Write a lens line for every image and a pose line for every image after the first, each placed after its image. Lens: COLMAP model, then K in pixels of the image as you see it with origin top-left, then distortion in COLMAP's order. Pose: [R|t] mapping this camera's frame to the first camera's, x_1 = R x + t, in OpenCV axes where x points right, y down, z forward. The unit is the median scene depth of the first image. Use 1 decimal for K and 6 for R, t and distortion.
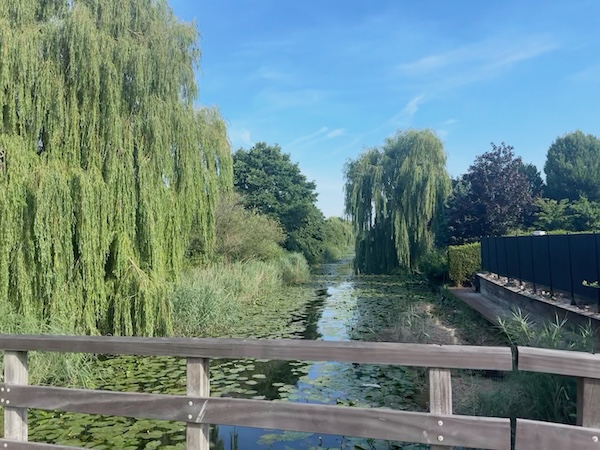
lens RADIAL K [[415.5, 0, 300.0], [0, 415.5, 225.0], [0, 0, 1]] dist [0.093640, -0.111029]
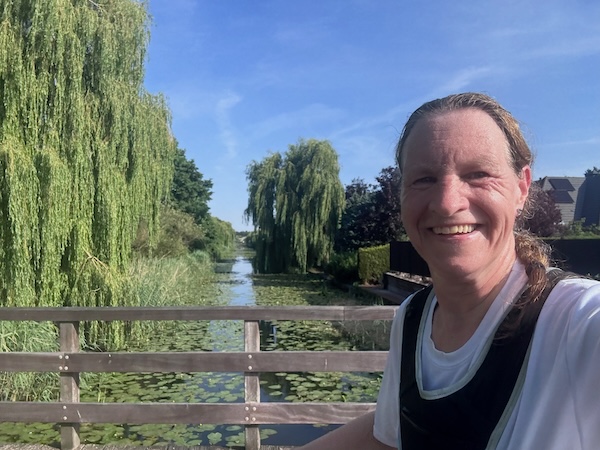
lens RADIAL K [[407.0, 0, 300.9], [0, 407.0, 230.5], [0, 0, 1]] dist [0.001467, -0.000241]
pose [[0.957552, 0.044036, 0.284878, -0.175711], [-0.047175, 0.998878, 0.004164, 0.010296], [-0.284375, -0.017426, 0.958555, 0.016004]]
